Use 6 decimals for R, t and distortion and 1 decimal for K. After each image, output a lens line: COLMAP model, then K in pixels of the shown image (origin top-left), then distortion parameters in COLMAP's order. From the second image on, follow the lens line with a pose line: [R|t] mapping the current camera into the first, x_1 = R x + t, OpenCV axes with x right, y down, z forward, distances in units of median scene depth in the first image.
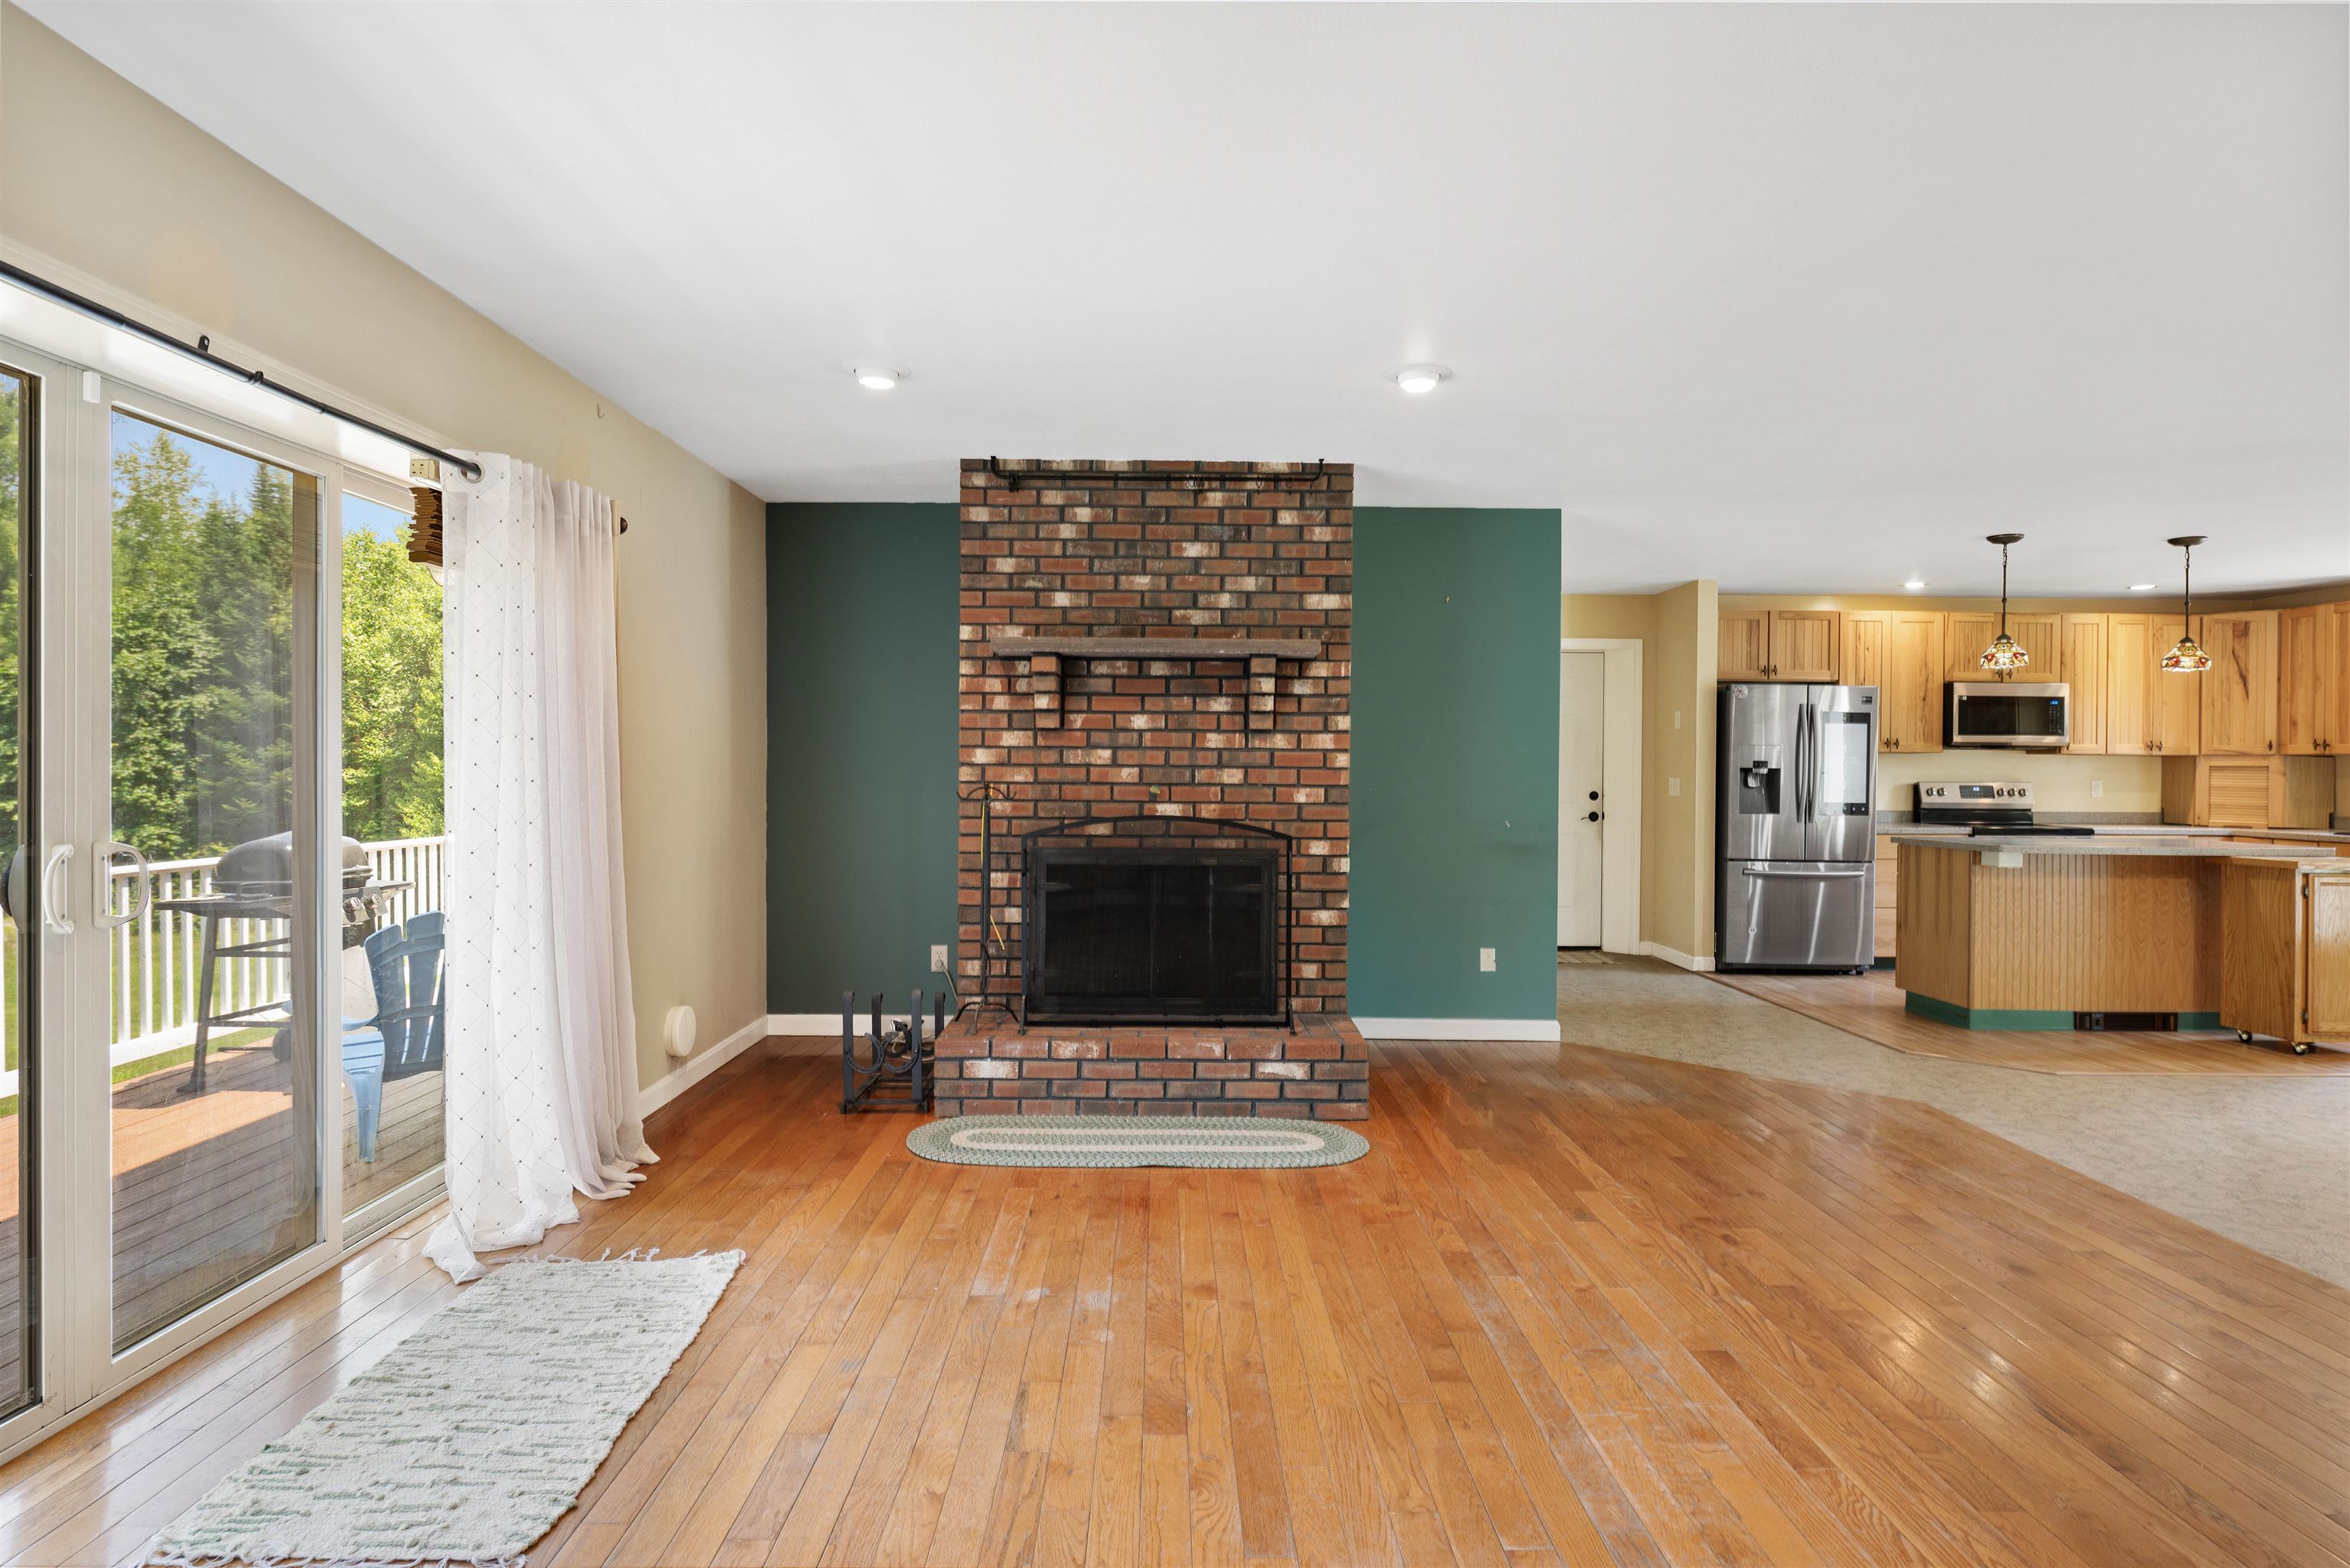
lens RADIAL K [[1253.0, 0, 1181.9], [0, 1253.0, 779.9], [0, 0, 1]] dist [-0.005267, 0.002660]
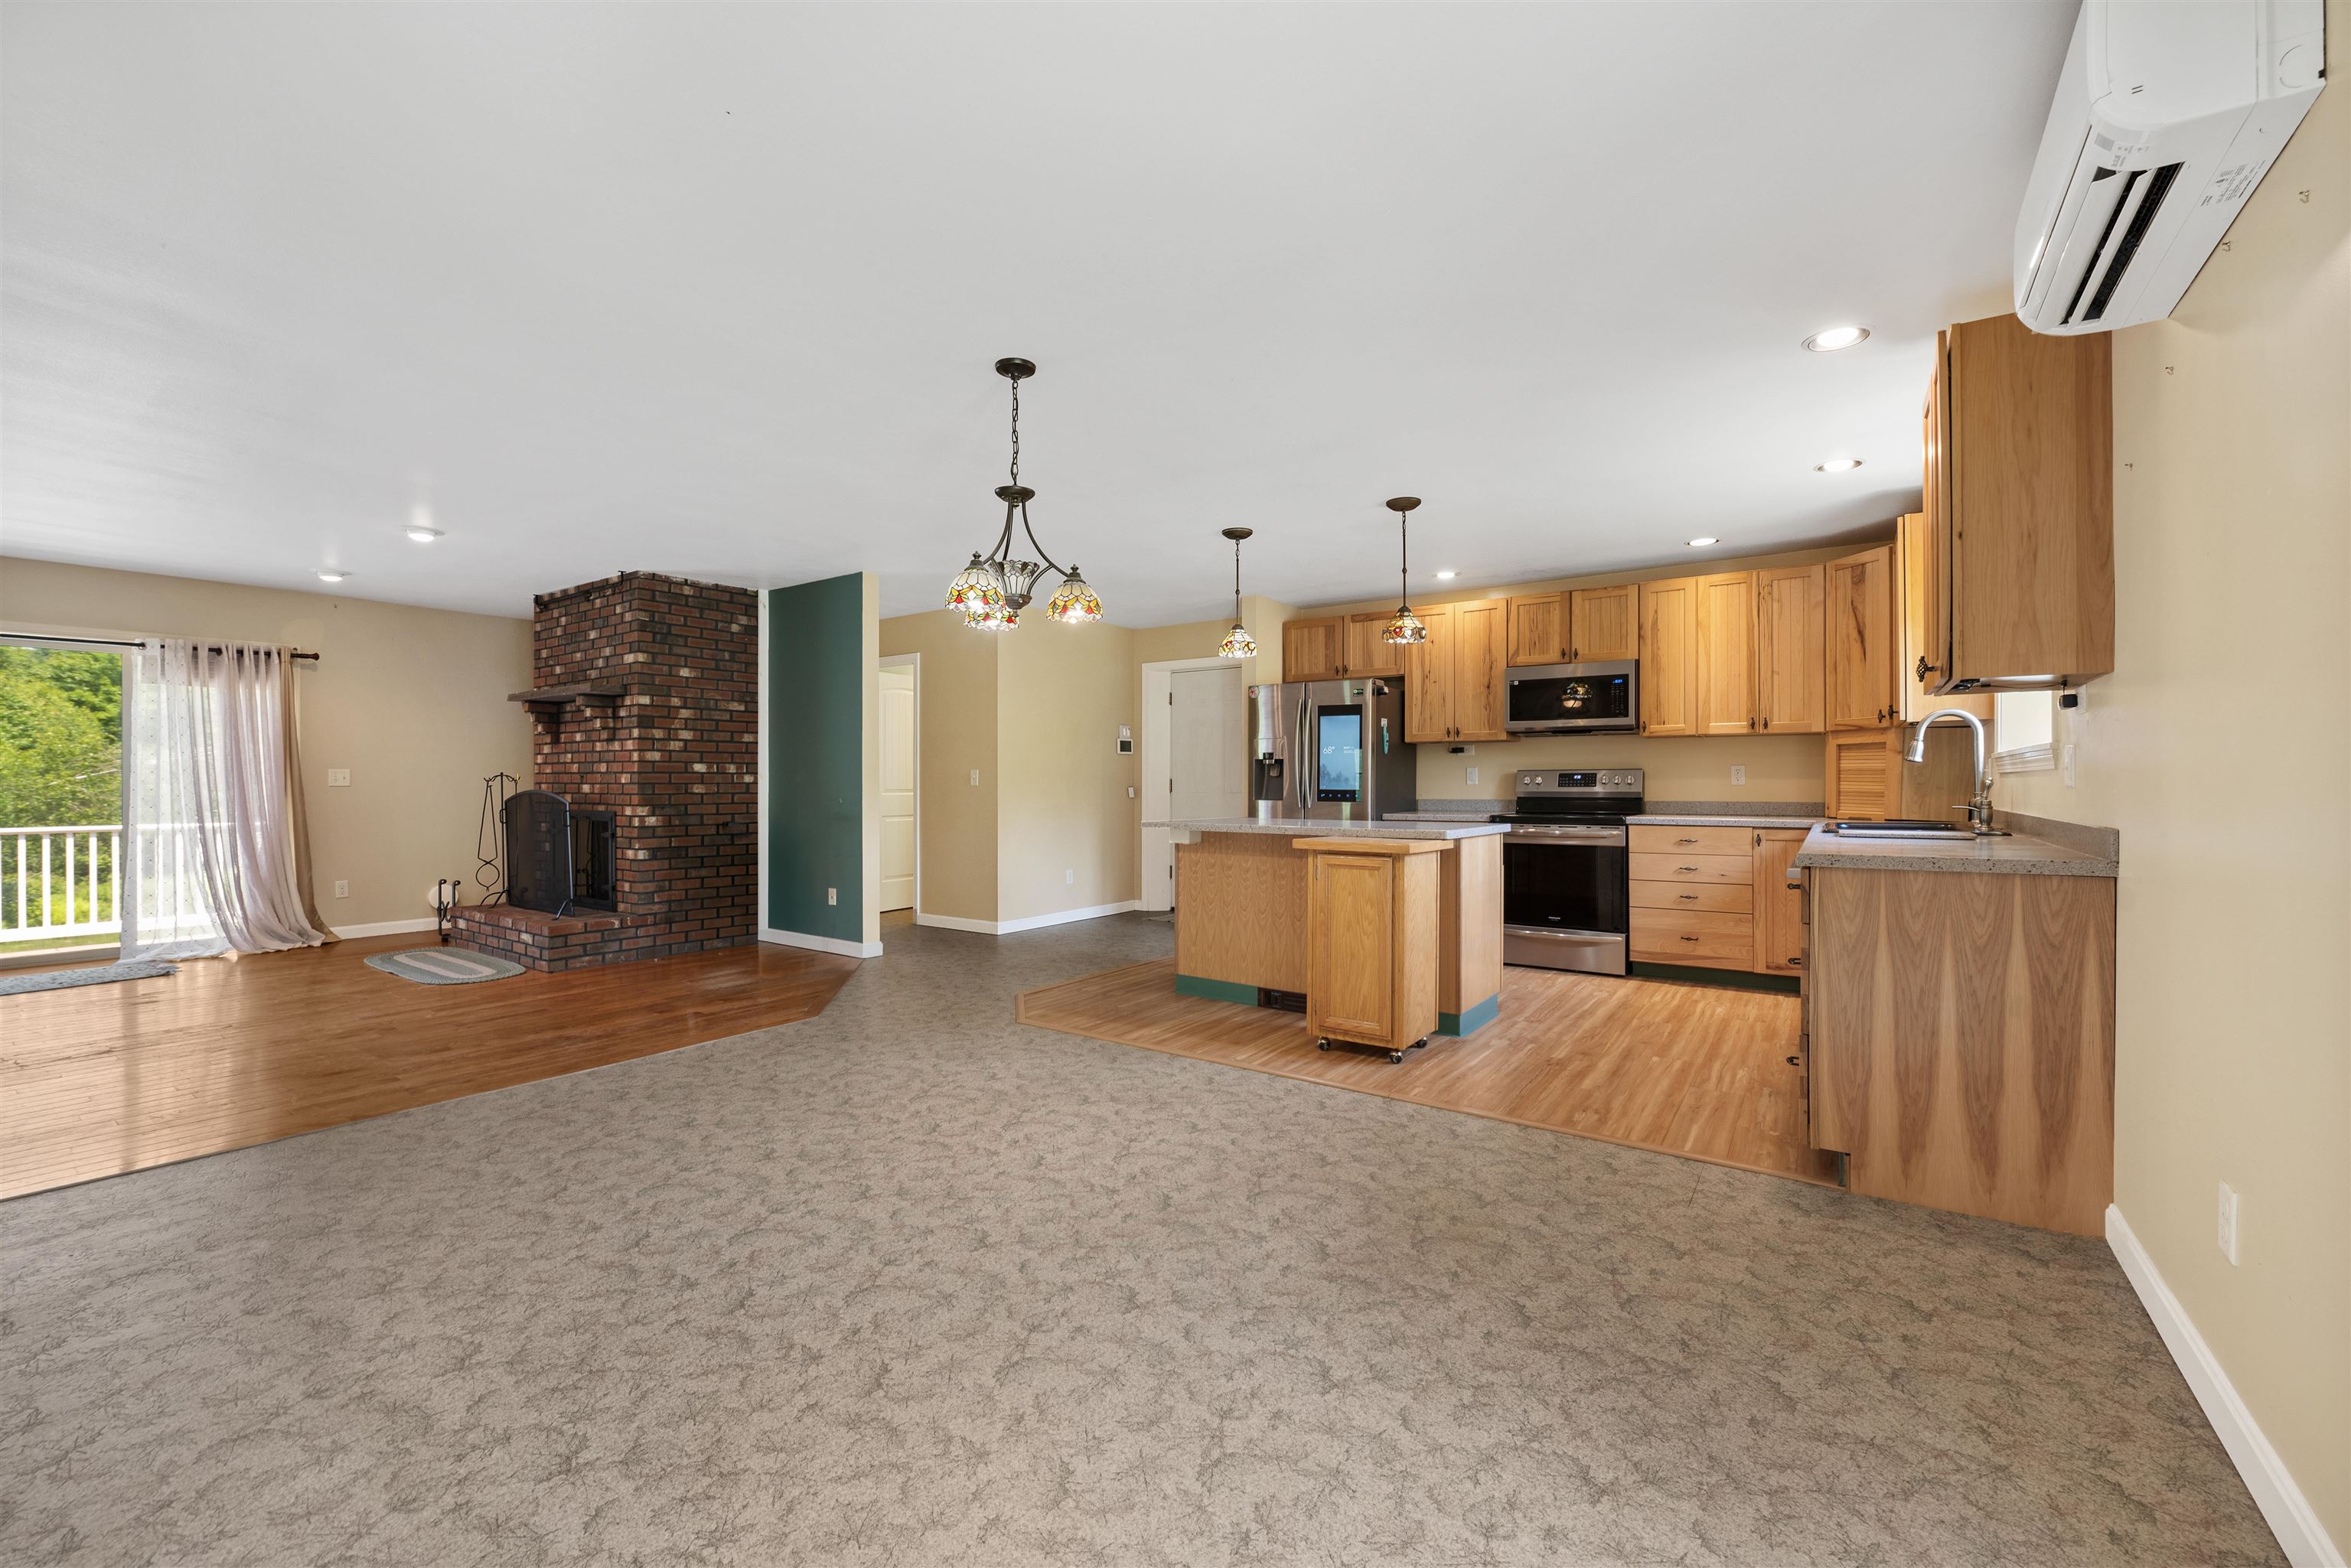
lens RADIAL K [[945.2, 0, 1167.0], [0, 945.2, 785.1], [0, 0, 1]] dist [-0.005054, -0.000135]
pose [[0.809786, -0.006798, -0.586686, 1.324568], [0.001264, 0.999951, -0.009842, 0.032913], [0.586724, 0.007229, 0.809755, 0.393871]]
